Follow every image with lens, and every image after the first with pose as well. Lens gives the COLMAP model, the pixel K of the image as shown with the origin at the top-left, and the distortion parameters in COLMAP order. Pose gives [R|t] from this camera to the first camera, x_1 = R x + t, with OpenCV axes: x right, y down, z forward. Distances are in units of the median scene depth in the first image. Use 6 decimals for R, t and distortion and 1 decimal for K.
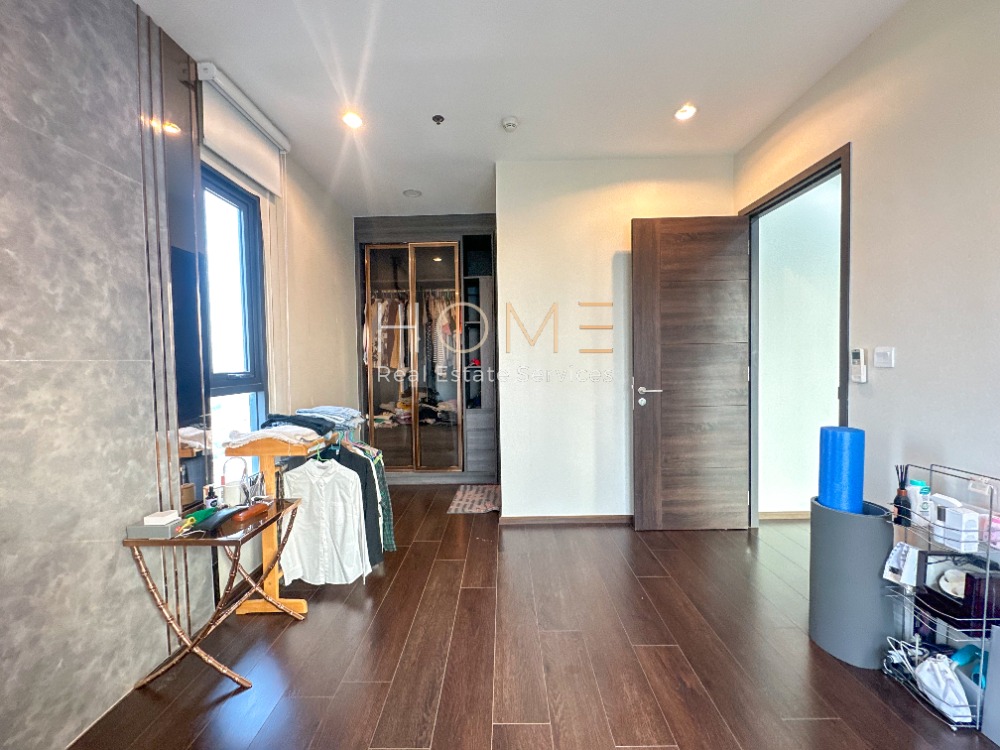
lens RADIAL K [[398.9, 0, 500.0], [0, 398.9, 375.0], [0, 0, 1]] dist [-0.001019, -0.000290]
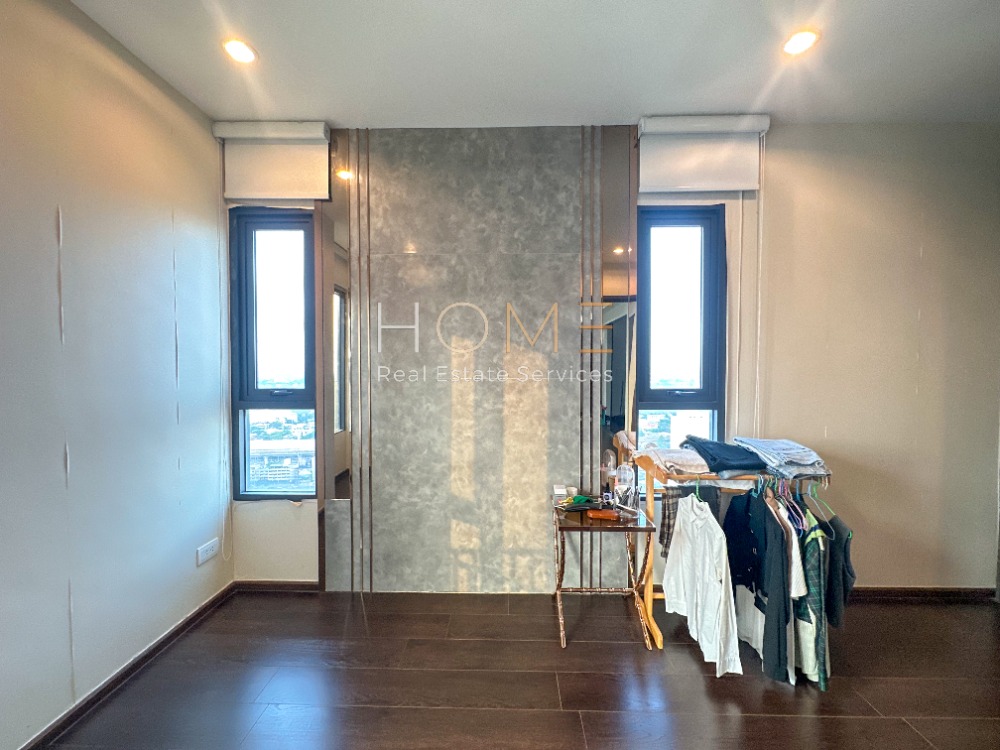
lens RADIAL K [[398.9, 0, 500.0], [0, 398.9, 375.0], [0, 0, 1]] dist [-0.001019, -0.000290]
pose [[-0.012813, 0.042019, -0.999035, 0.343963], [-0.033461, 0.998539, 0.042427, -0.063871], [0.999358, 0.033972, -0.011388, 0.480599]]
